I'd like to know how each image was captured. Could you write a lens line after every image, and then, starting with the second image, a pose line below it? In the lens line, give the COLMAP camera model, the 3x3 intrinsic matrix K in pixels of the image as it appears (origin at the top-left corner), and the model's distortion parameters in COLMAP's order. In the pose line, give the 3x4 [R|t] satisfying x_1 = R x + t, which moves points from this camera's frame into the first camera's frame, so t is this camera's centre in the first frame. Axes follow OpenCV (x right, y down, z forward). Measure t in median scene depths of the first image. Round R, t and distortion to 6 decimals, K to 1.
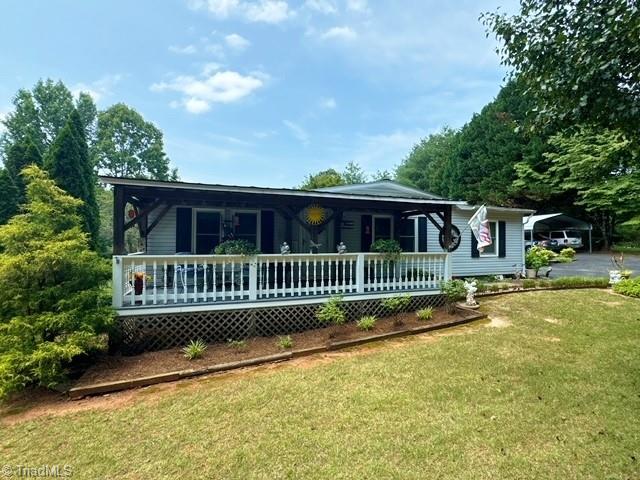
lens RADIAL K [[315.3, 0, 320.1], [0, 315.3, 238.5], [0, 0, 1]] dist [0.000405, -0.001022]
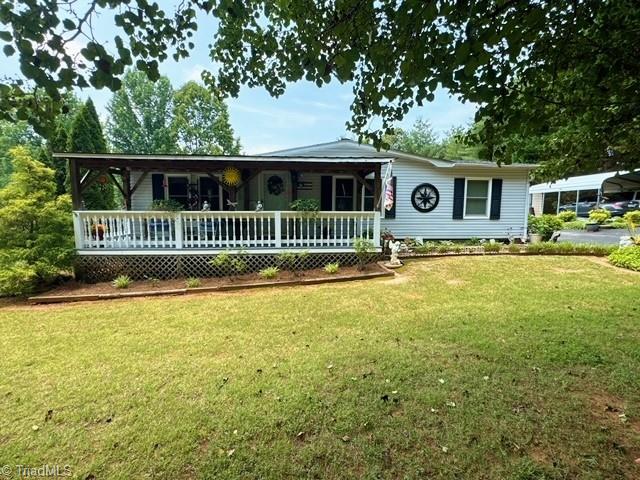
lens RADIAL K [[315.3, 0, 320.7], [0, 315.3, 240.9], [0, 0, 1]] dist [0.000405, -0.001022]
pose [[0.960560, 0.028857, -0.276572, 0.609250], [0.003911, 0.993100, 0.117203, 0.022305], [0.278045, -0.113663, 0.953819, -0.015041]]
